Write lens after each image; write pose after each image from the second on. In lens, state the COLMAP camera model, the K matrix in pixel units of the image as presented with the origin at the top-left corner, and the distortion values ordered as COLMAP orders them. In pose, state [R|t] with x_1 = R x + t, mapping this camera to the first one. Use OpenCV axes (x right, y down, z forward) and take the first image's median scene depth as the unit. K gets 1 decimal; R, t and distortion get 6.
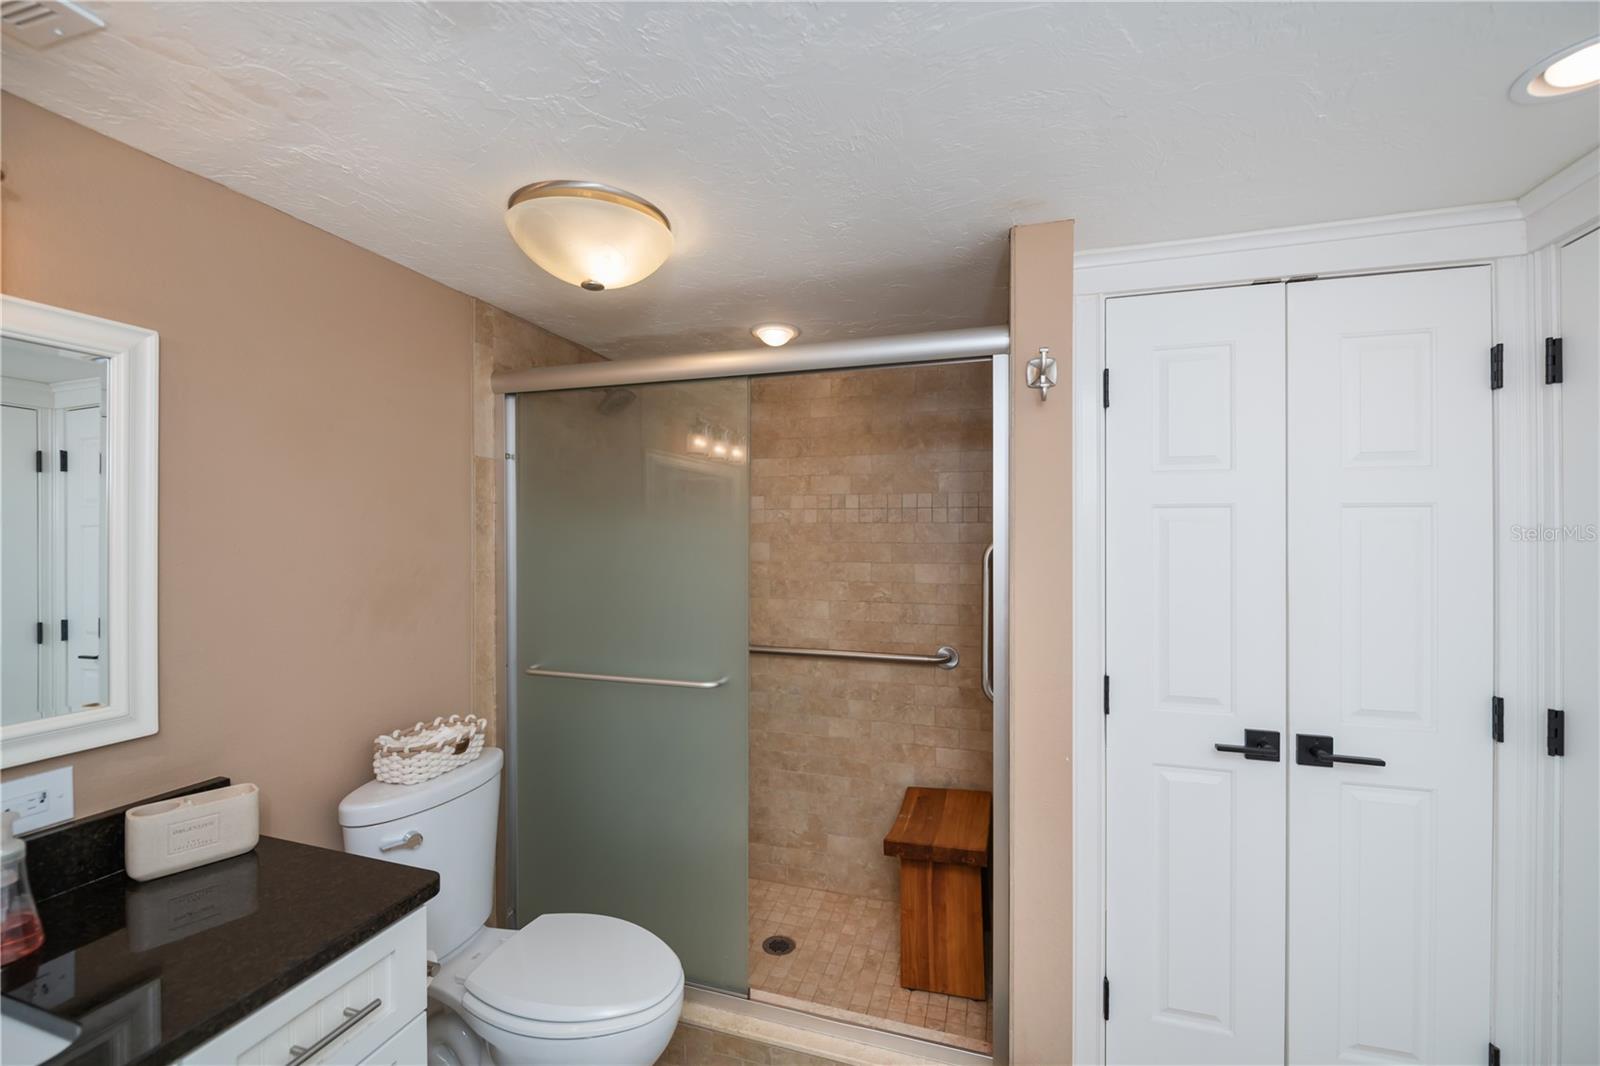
lens RADIAL K [[652.7, 0, 805.9], [0, 652.7, 534.8], [0, 0, 1]] dist [-0.003259, -0.001741]
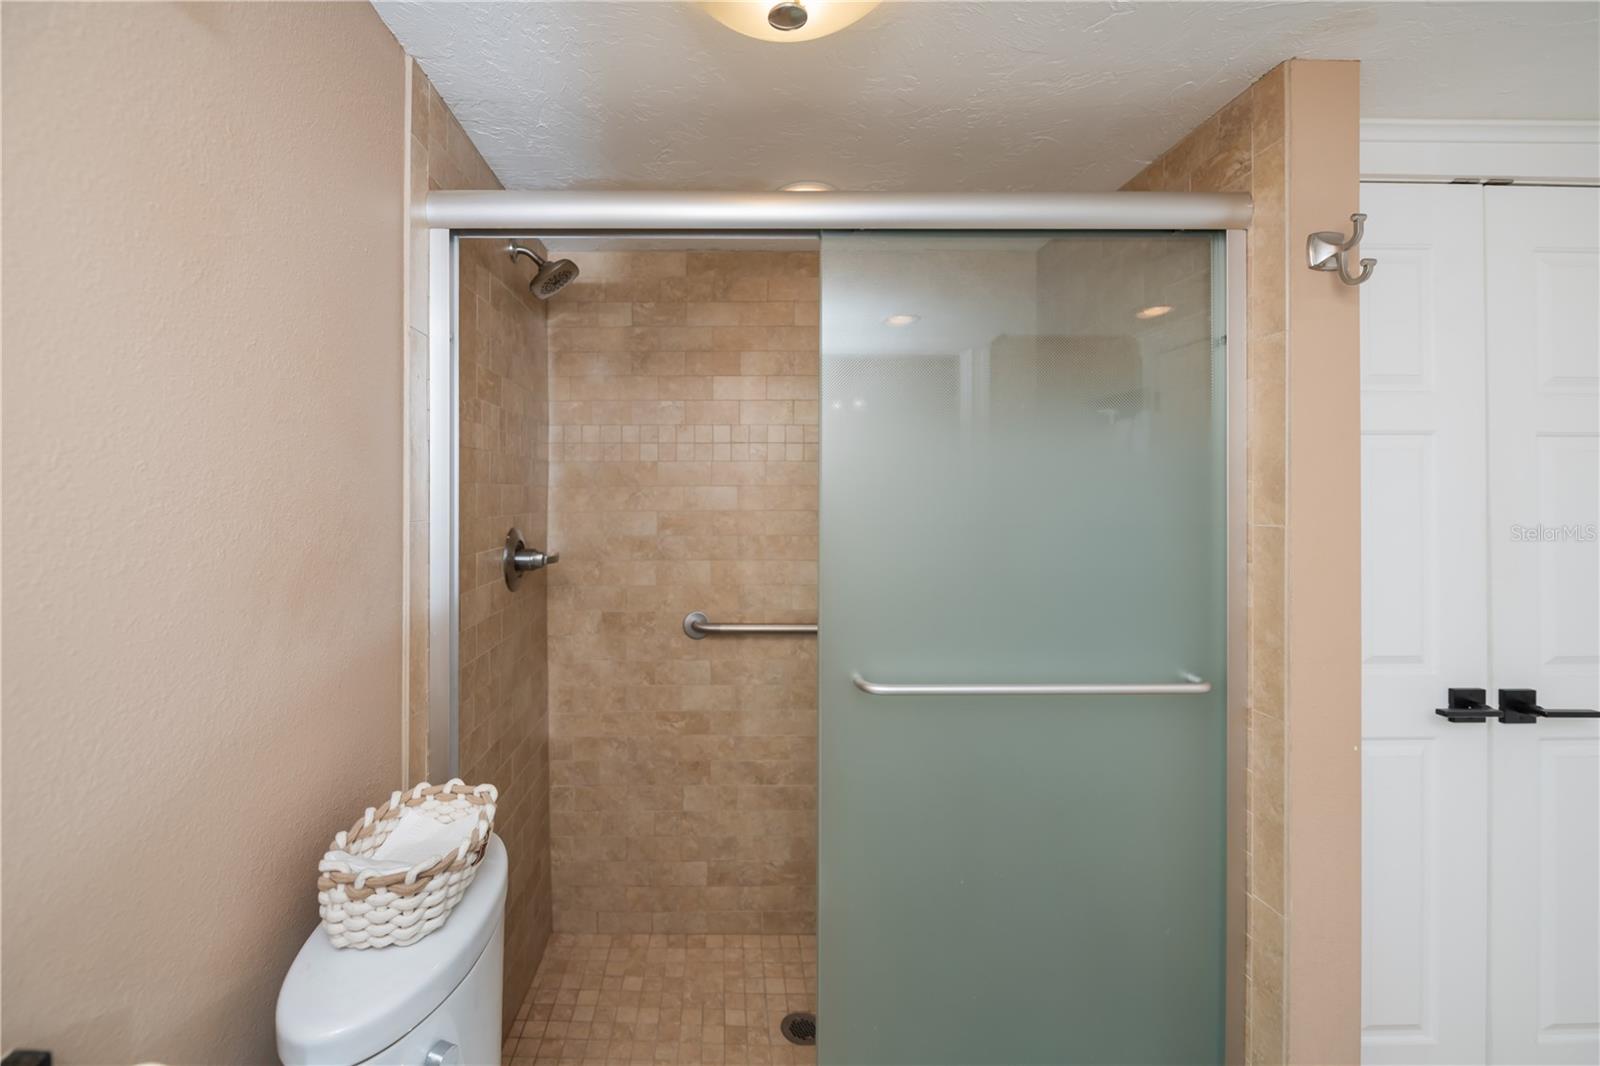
lens RADIAL K [[686.7, 0, 721.7], [0, 686.7, 490.8], [0, 0, 1]] dist [-0.001833, -0.001192]
pose [[0.953659, -0.001014, 0.300886, -0.422428], [0.002491, 0.999987, -0.004525, 0.027251], [-0.300878, 0.005065, 0.953649, 0.328956]]
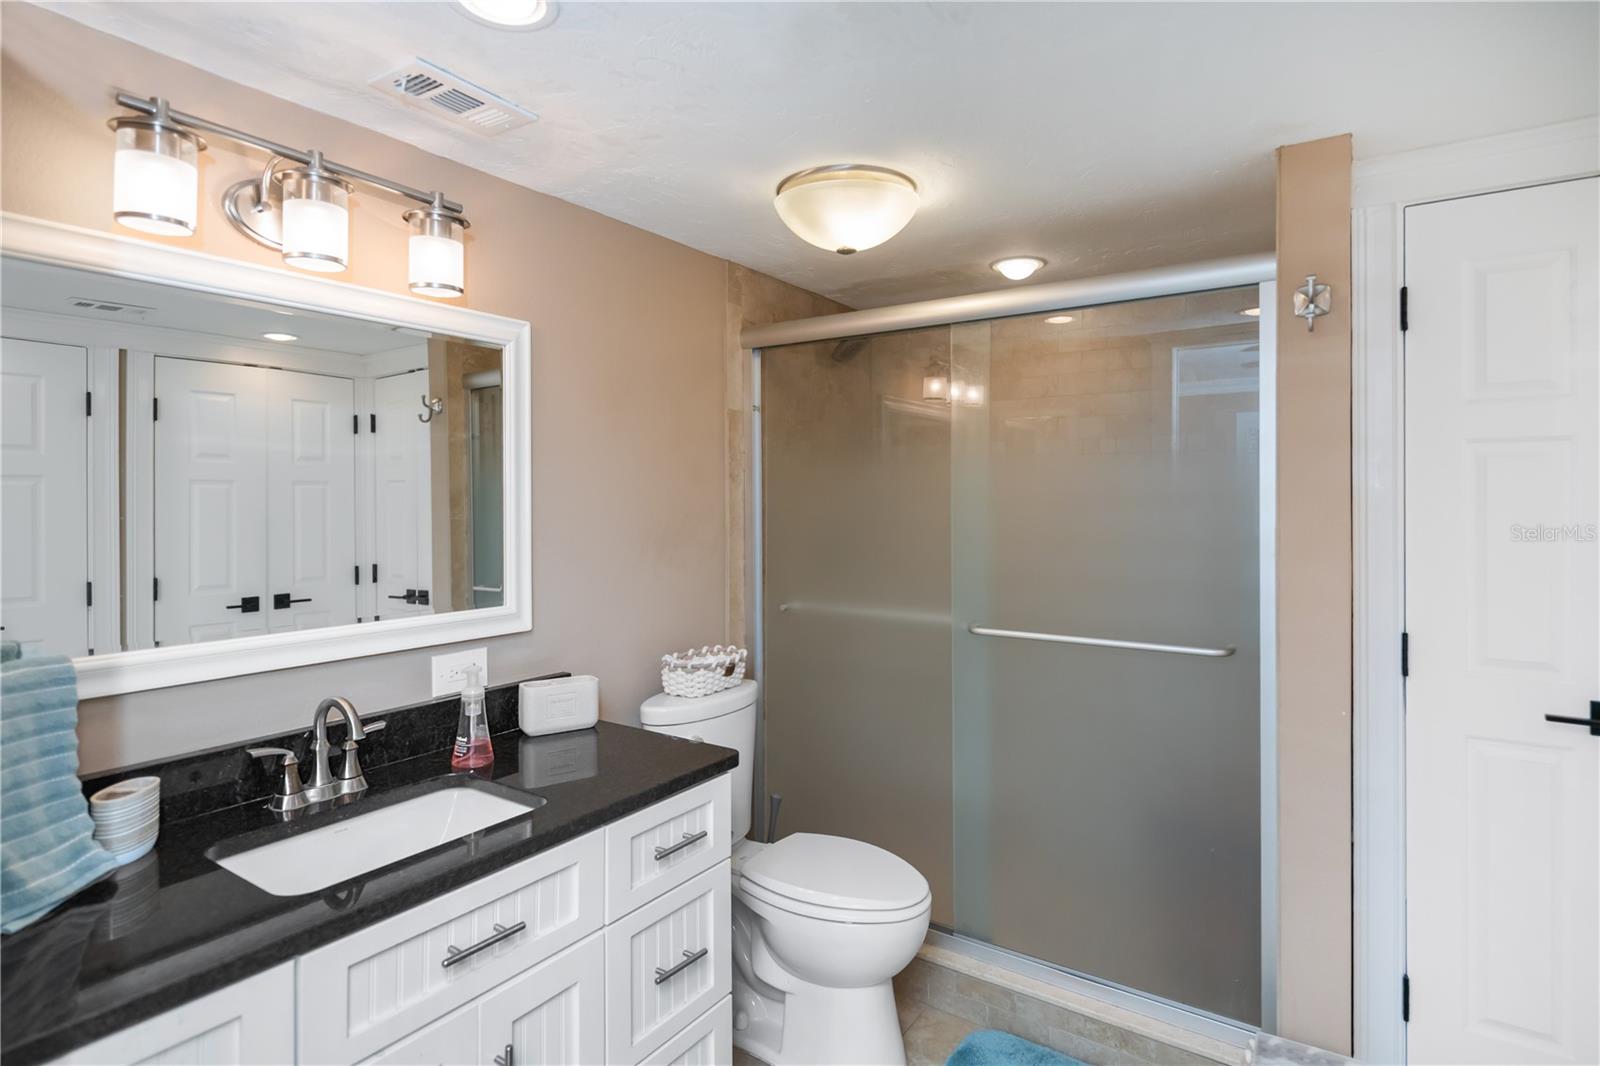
lens RADIAL K [[852.6, 0, 798.7], [0, 852.6, 499.9], [0, 0, 1]] dist [0.007789, -0.001415]
pose [[0.955850, -0.001802, -0.293850, 0.012699], [0.002171, 0.999997, 0.000930, 0.027005], [0.293847, -0.001527, 0.955851, -0.300077]]
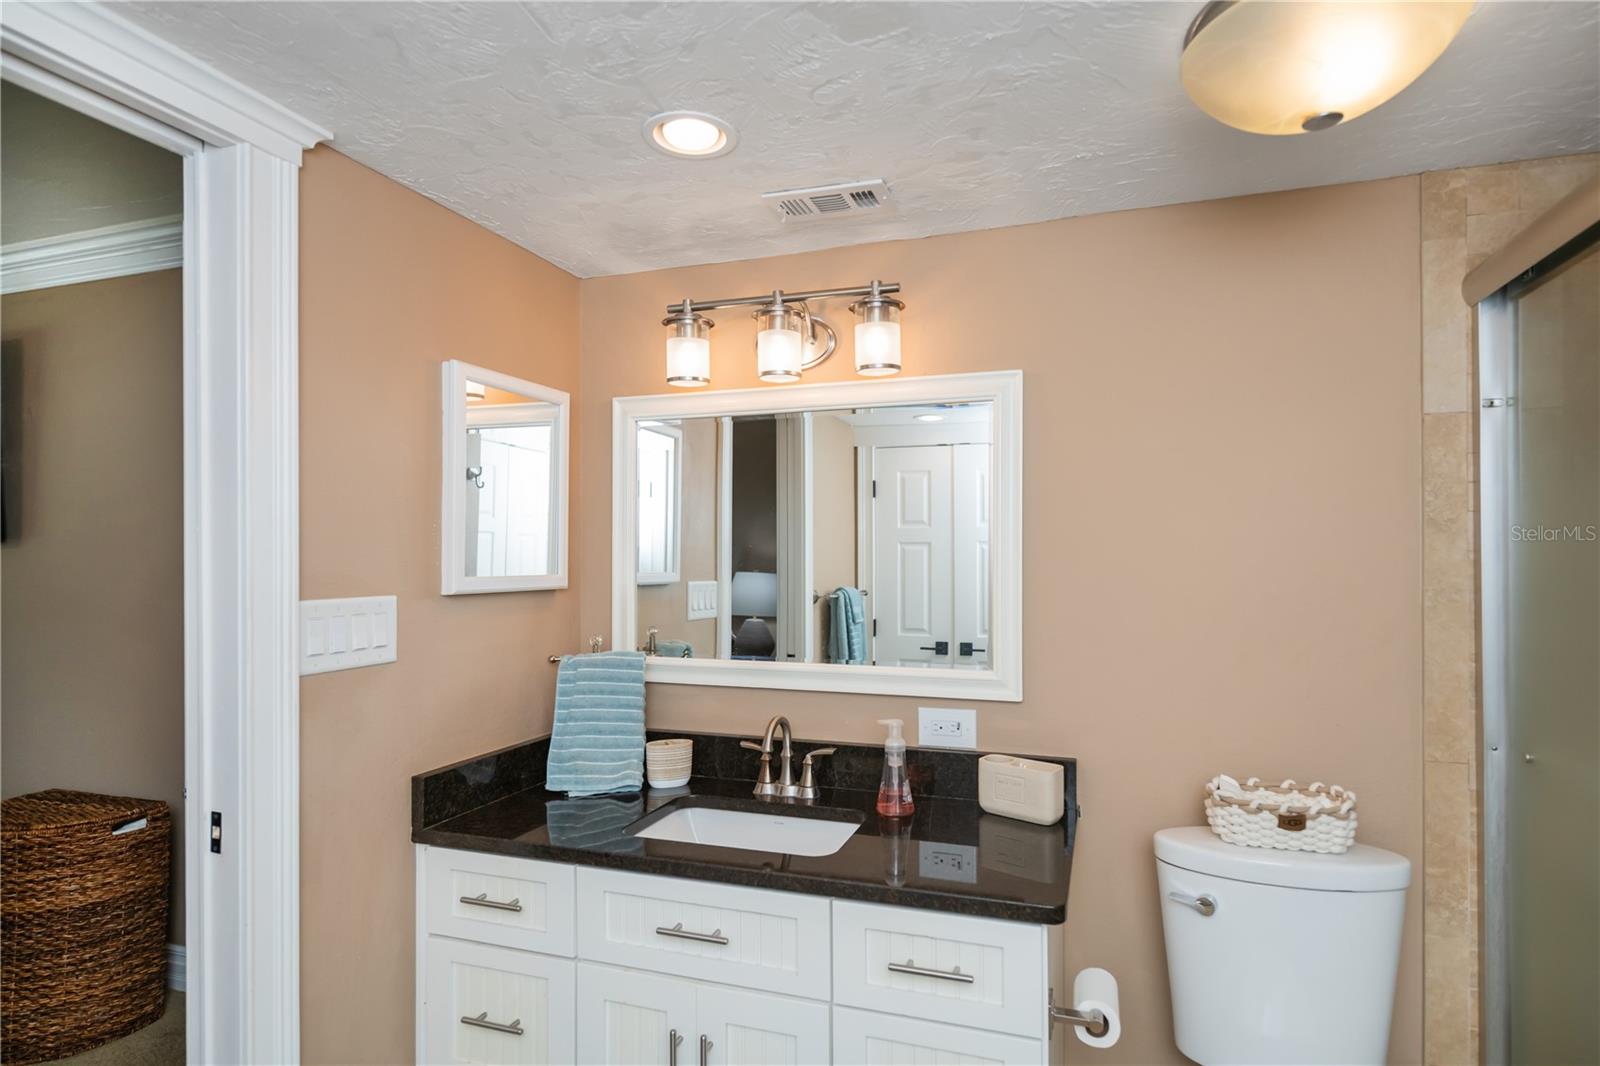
lens RADIAL K [[852.6, 0, 805.0], [0, 852.6, 547.4], [0, 0, 1]] dist [0.007789, -0.001415]
pose [[-0.050629, -0.024384, -0.998420, 0.380966], [0.000261, 0.999702, -0.024428, 0.035106], [0.998718, -0.001498, -0.050607, 0.419415]]
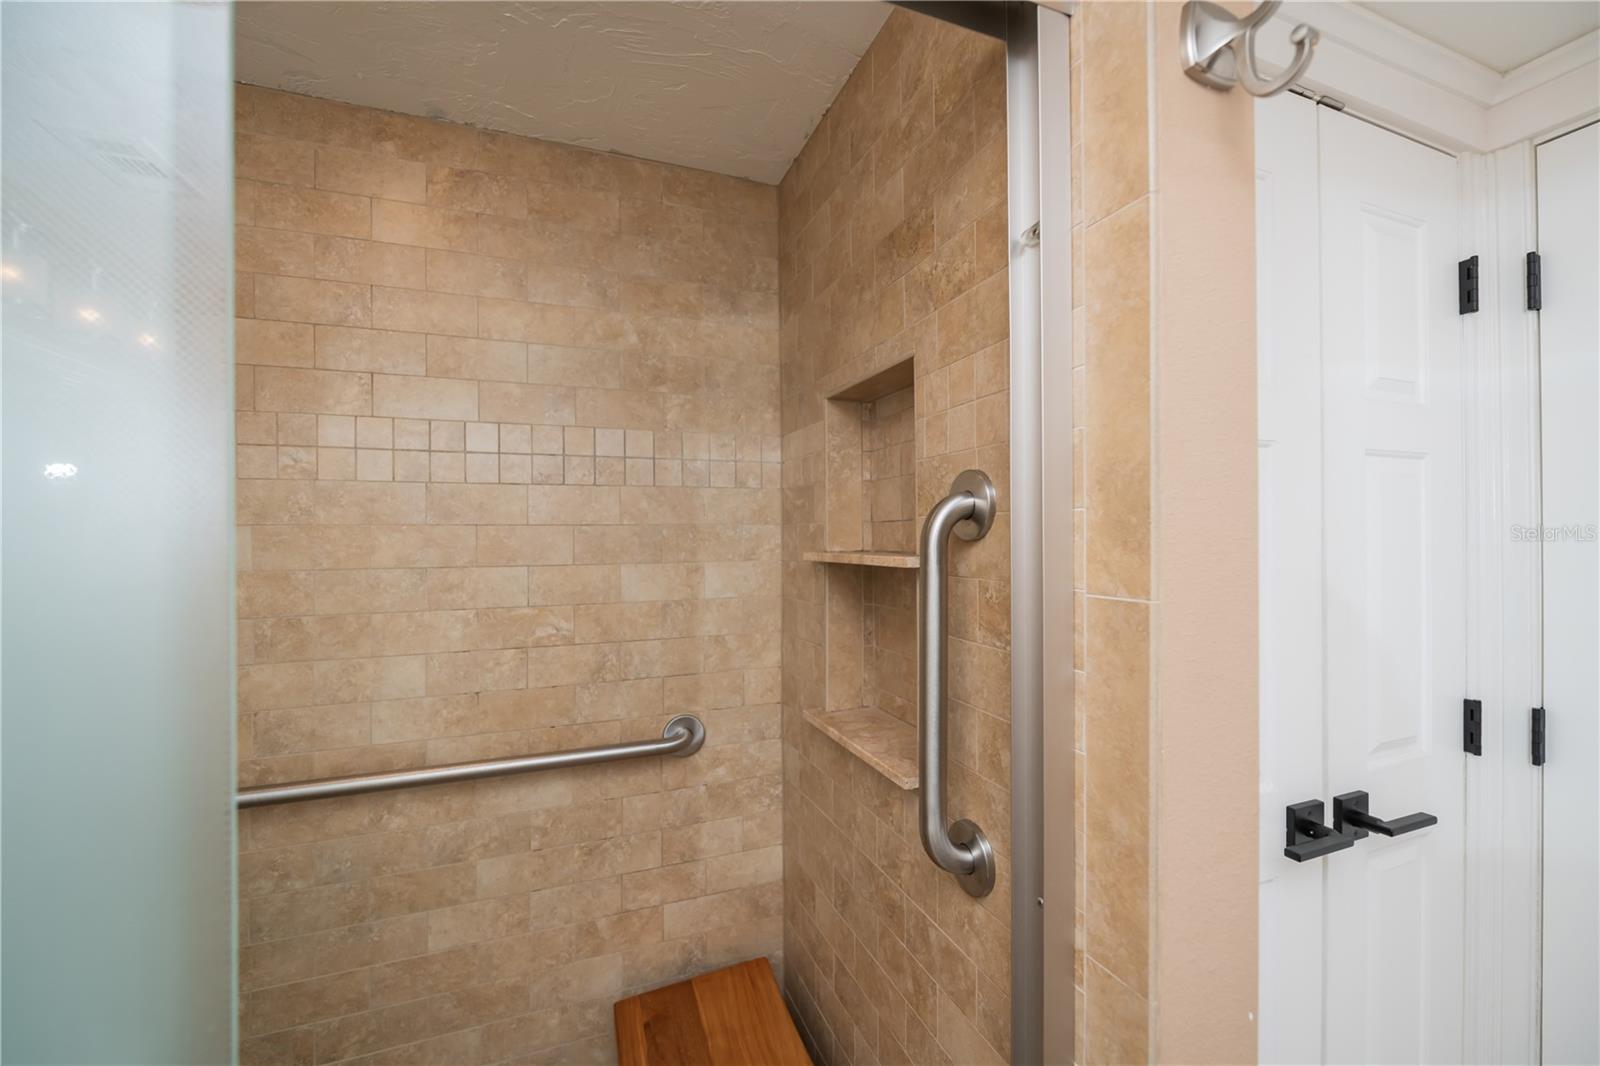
lens RADIAL K [[652.7, 0, 807.3], [0, 652.7, 532.2], [0, 0, 1]] dist [-0.003259, -0.001741]
pose [[0.782084, -0.006597, 0.623139, -0.050365], [0.010796, 0.999937, -0.002964, 0.027119], [-0.623080, 0.009046, 0.782106, 0.631854]]
